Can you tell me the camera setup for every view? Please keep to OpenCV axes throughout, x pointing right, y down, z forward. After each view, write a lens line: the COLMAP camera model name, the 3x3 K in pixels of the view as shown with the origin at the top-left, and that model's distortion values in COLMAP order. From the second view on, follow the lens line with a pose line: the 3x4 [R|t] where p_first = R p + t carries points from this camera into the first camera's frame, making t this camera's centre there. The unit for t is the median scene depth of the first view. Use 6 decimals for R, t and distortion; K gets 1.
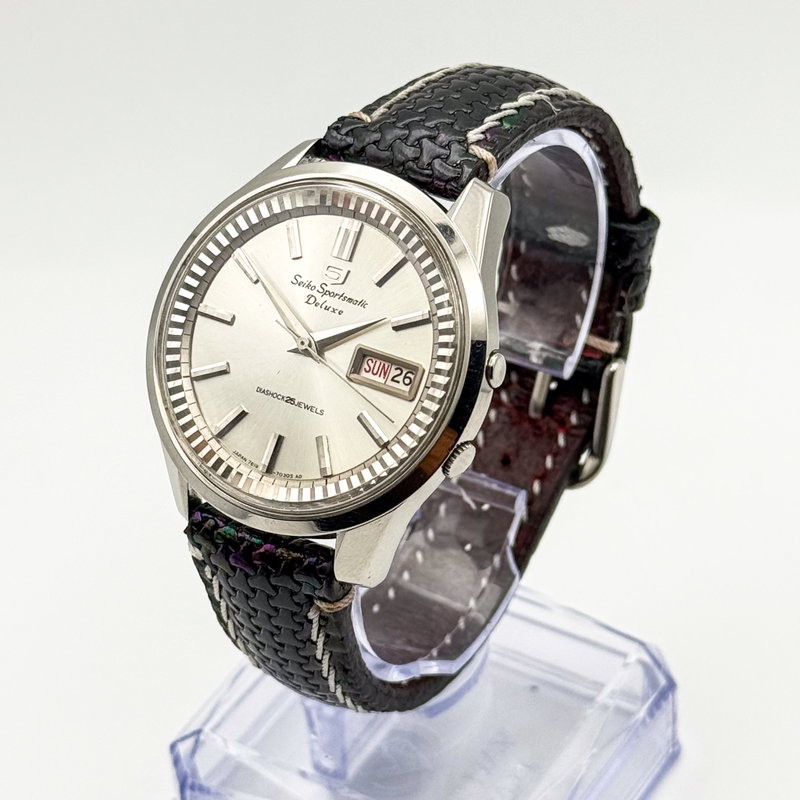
lens RADIAL K [[2384.5, 0, 400.0], [0, 2384.5, 400.0], [0, 0, 1]] dist [0.314806, 0.211471]
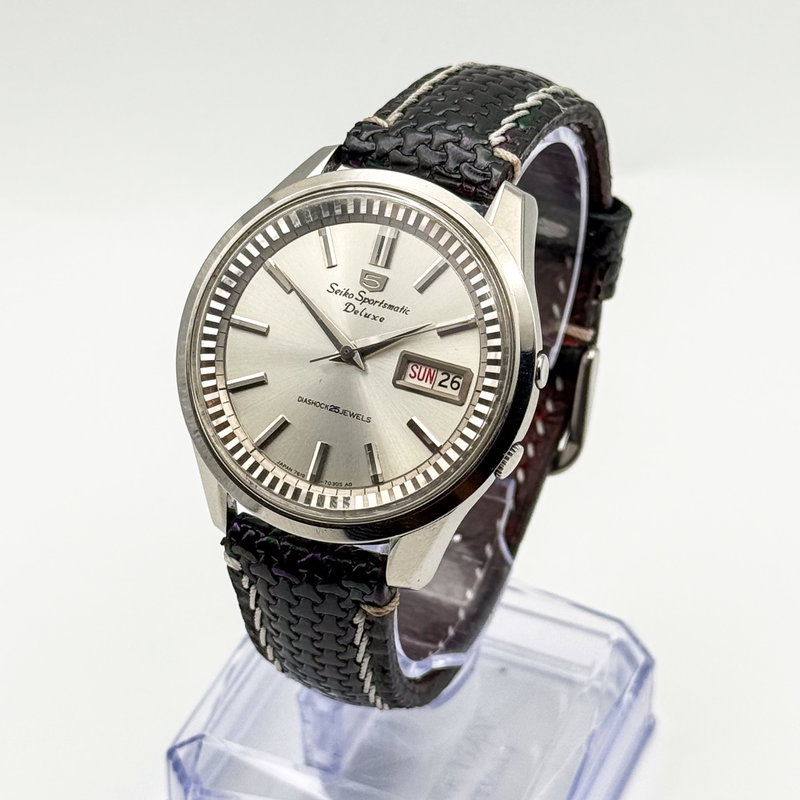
lens RADIAL K [[2384.5, 0, 400.0], [0, 2384.5, 400.0], [0, 0, 1]] dist [0.314806, 0.211471]
pose [[0.989908, -0.044188, 0.134648, -0.149718], [0.041241, 0.998846, 0.024604, -0.026434], [-0.135580, -0.018803, 0.990588, 0.001880]]
